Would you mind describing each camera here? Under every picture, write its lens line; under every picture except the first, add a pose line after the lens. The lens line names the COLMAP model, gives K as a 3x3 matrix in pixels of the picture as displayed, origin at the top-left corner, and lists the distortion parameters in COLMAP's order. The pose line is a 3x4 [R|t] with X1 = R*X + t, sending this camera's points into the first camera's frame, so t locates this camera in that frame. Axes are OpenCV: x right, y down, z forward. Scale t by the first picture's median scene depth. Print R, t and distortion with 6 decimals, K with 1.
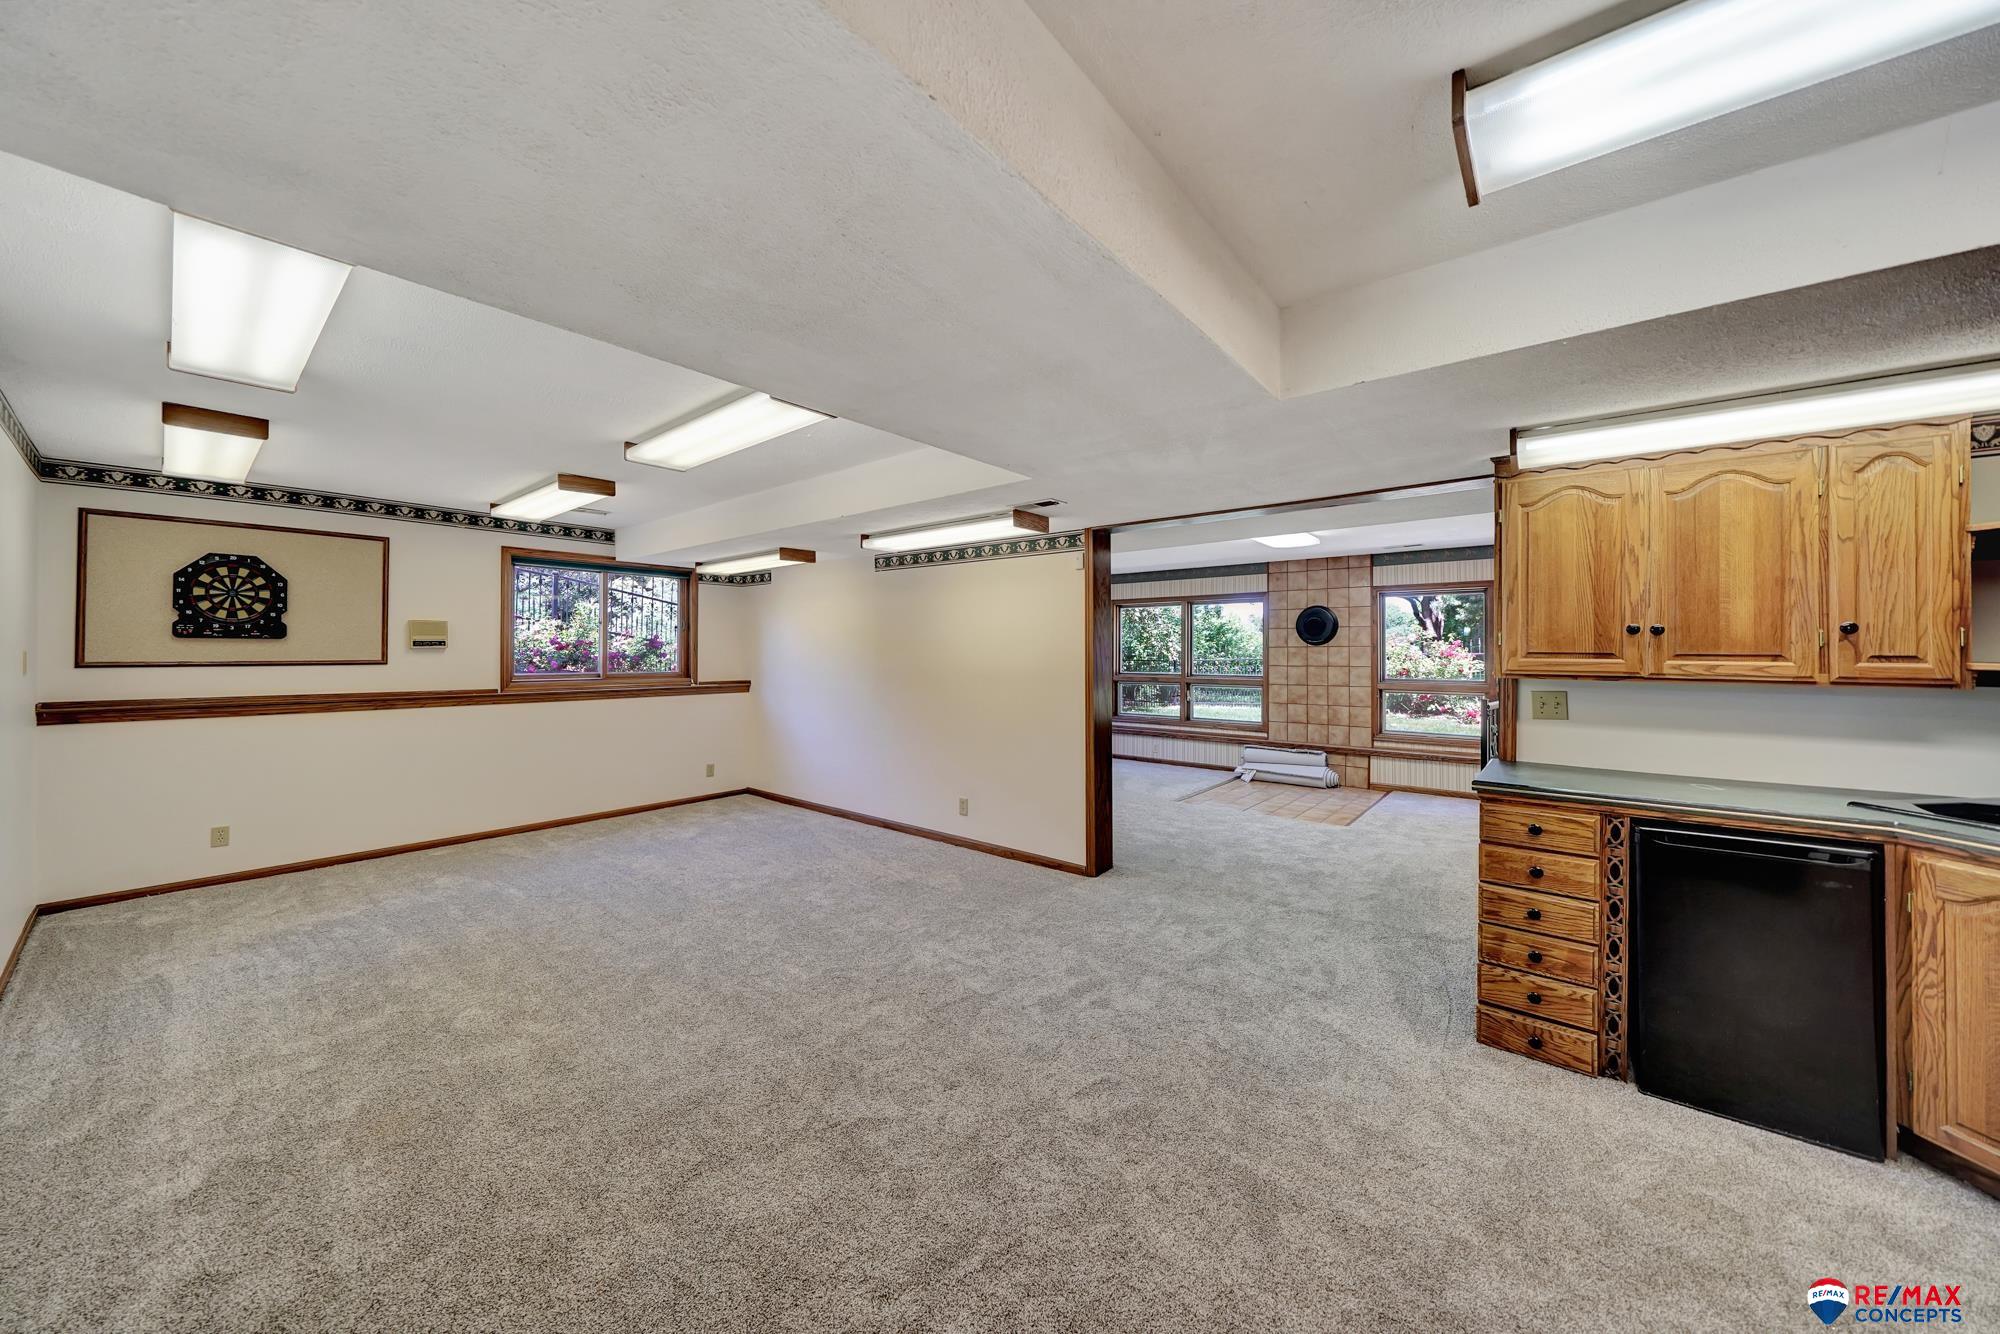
lens RADIAL K [[698.8, 0, 989.8], [0, 698.8, 653.0], [0, 0, 1]] dist [0.000588, 0.000138]
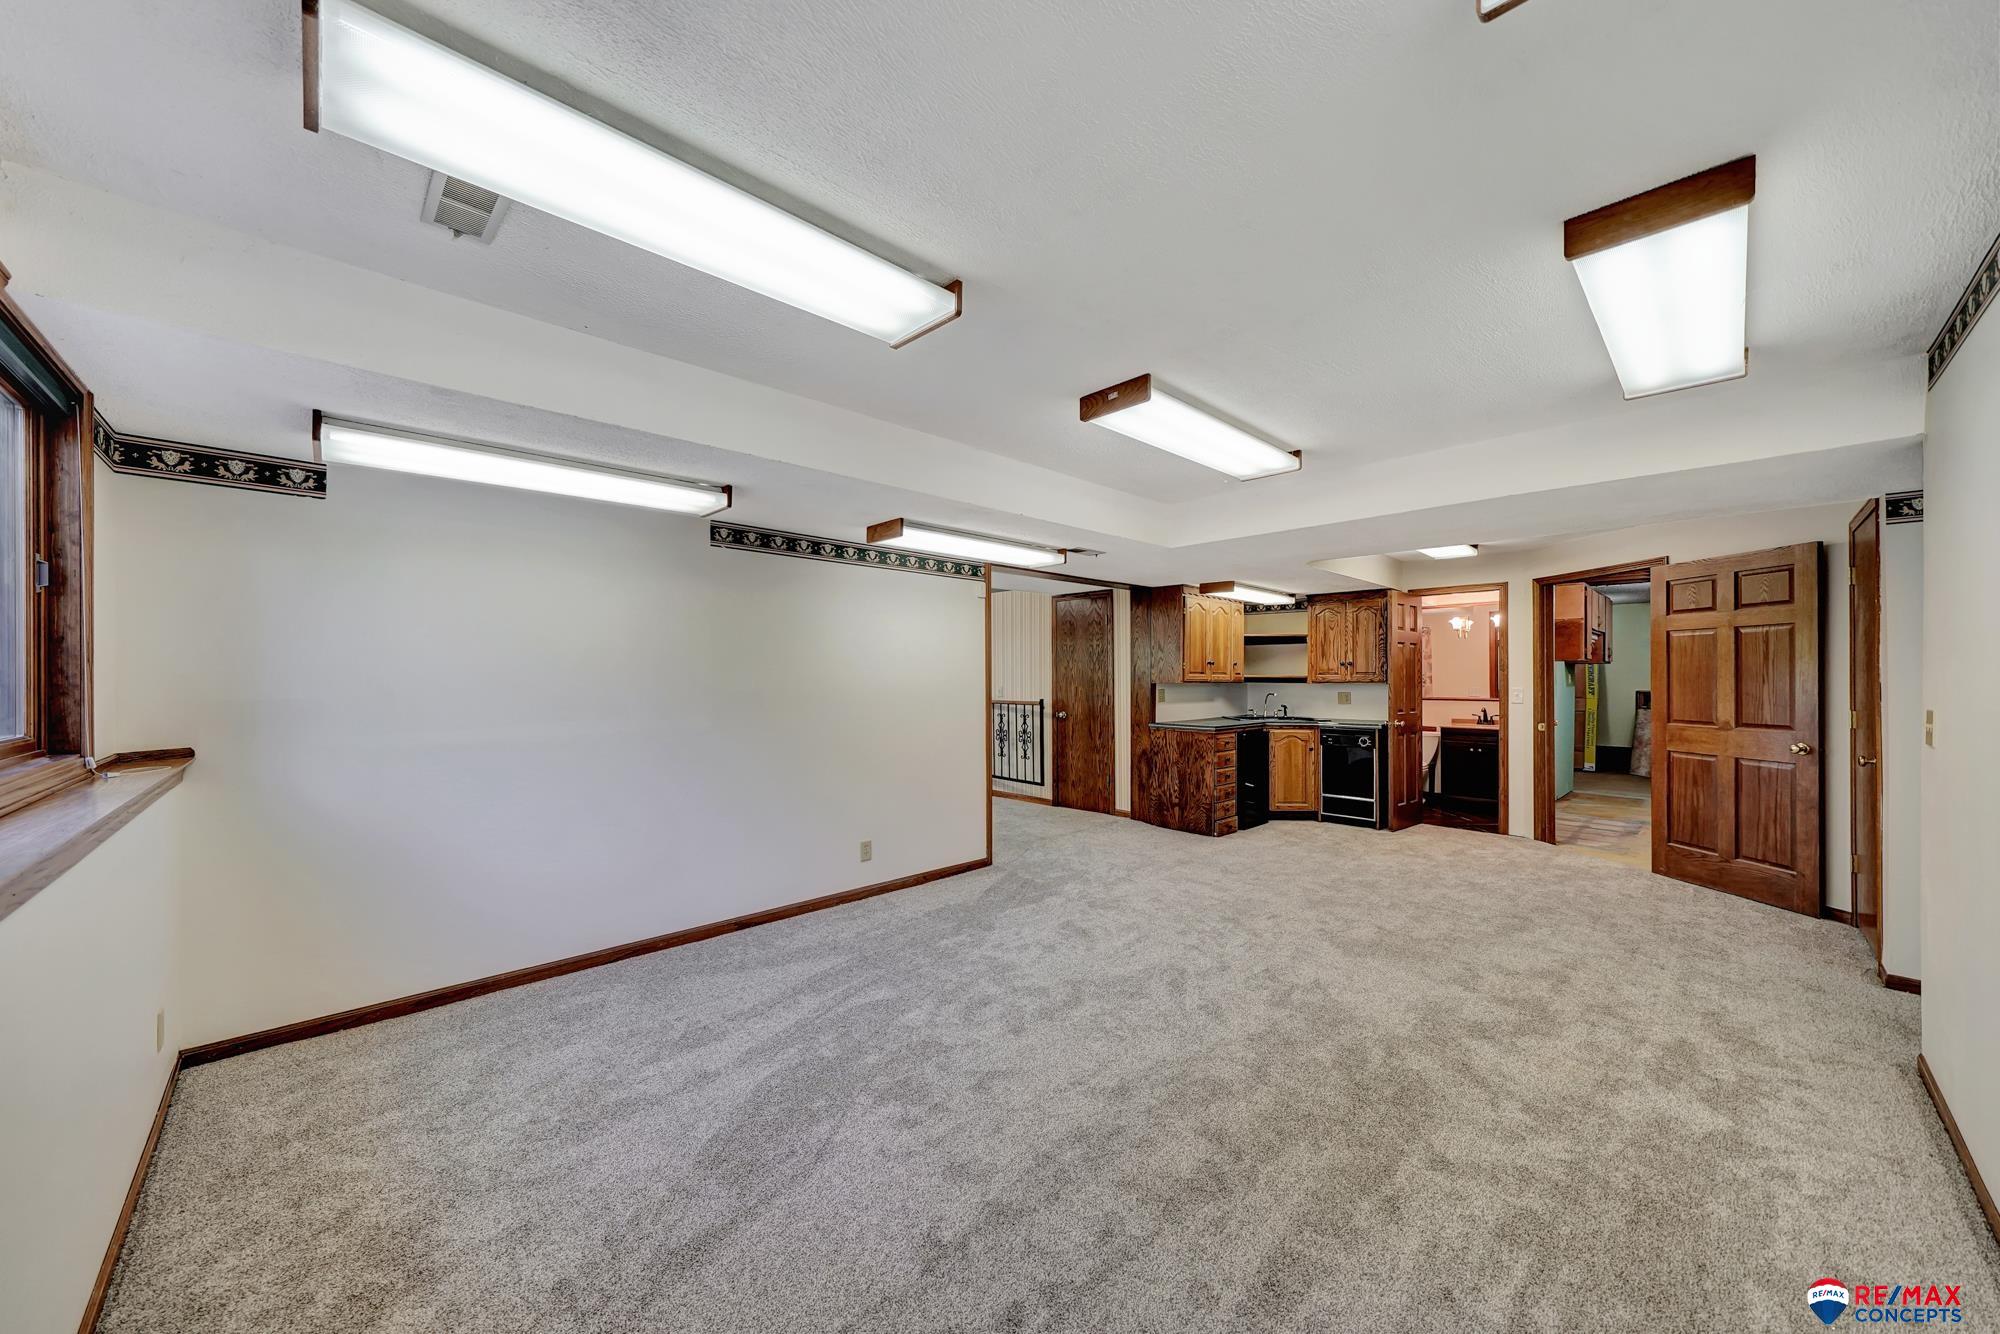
lens RADIAL K [[698.8, 0, 992.9], [0, 698.8, 677.5], [0, 0, 1]] dist [0.000588, 0.000138]
pose [[0.097568, -0.002494, 0.995226, -0.965738], [-0.003092, 0.999991, 0.002809, 0.006221], [-0.995224, -0.003351, 0.097559, 0.844265]]
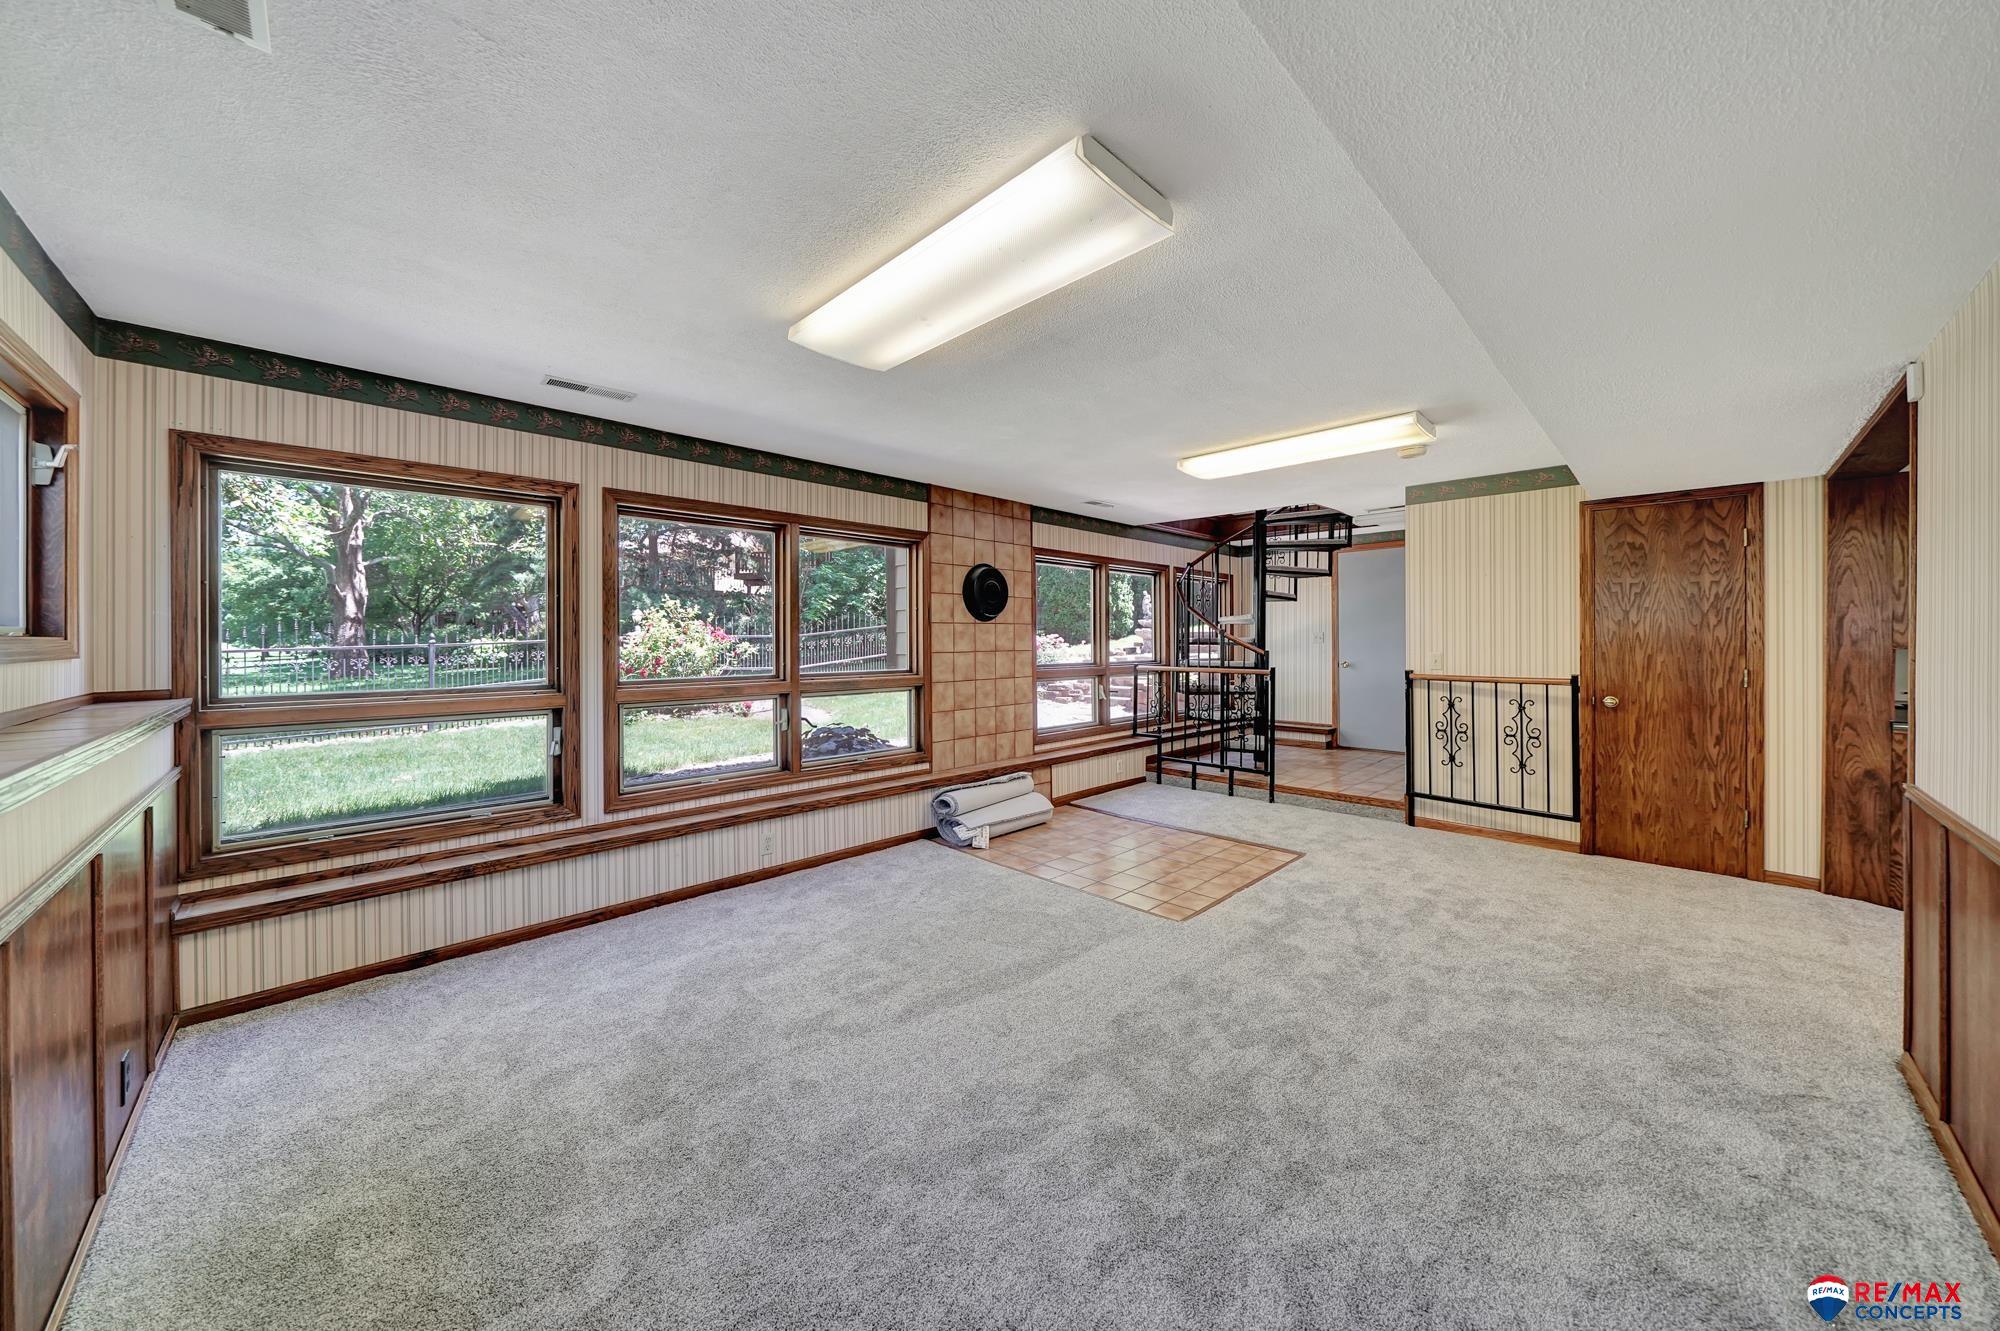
lens RADIAL K [[698.8, 0, 986.8], [0, 698.8, 642.0], [0, 0, 1]] dist [0.000588, 0.000138]
pose [[0.097815, -0.008426, 0.995169, -0.376543], [-0.000140, 0.999964, 0.008481, 0.006618], [-0.995205, -0.000969, 0.097810, 1.603508]]
